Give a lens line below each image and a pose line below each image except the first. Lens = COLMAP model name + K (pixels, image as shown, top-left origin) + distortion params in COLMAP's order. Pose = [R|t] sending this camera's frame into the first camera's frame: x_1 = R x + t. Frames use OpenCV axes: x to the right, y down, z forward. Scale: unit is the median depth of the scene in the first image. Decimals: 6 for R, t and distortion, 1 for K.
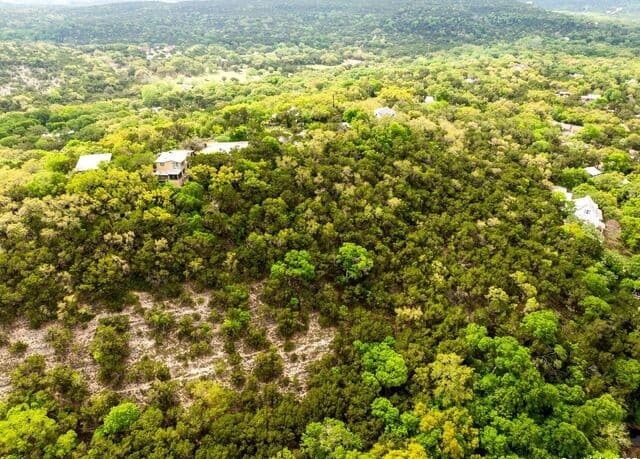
lens RADIAL K [[452.2, 0, 318.5], [0, 452.2, 233.6], [0, 0, 1]] dist [-0.039334, 0.004454]
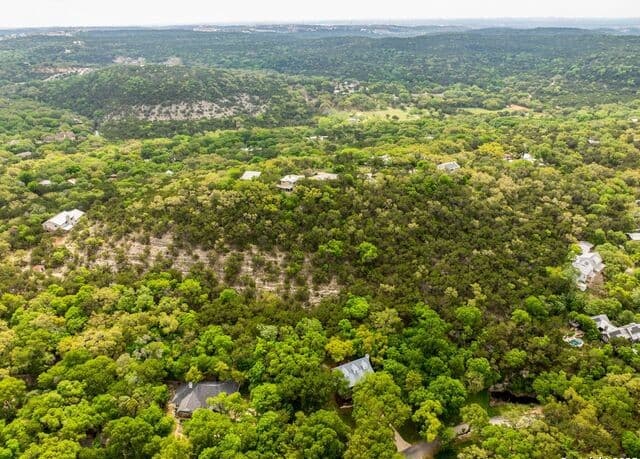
lens RADIAL K [[452.2, 0, 319.6], [0, 452.2, 230.1], [0, 0, 1]] dist [-0.039334, 0.004454]
pose [[0.910084, 0.175687, -0.375341, 0.509783], [-0.195094, 0.980684, -0.014011, 0.033052], [0.365629, 0.085978, 0.926781, -0.624020]]
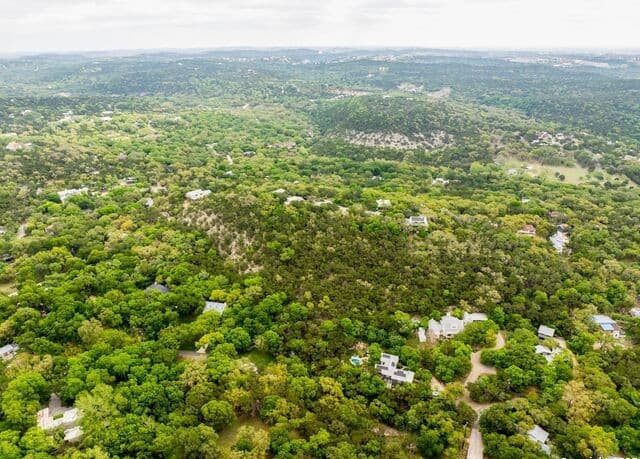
lens RADIAL K [[452.2, 0, 321.3], [0, 452.2, 226.4], [0, 0, 1]] dist [-0.039334, 0.004454]
pose [[0.432162, 0.347807, -0.832025, 2.098437], [-0.432001, 0.889723, 0.147541, -0.510983], [0.791588, 0.295674, 0.534758, -0.244599]]
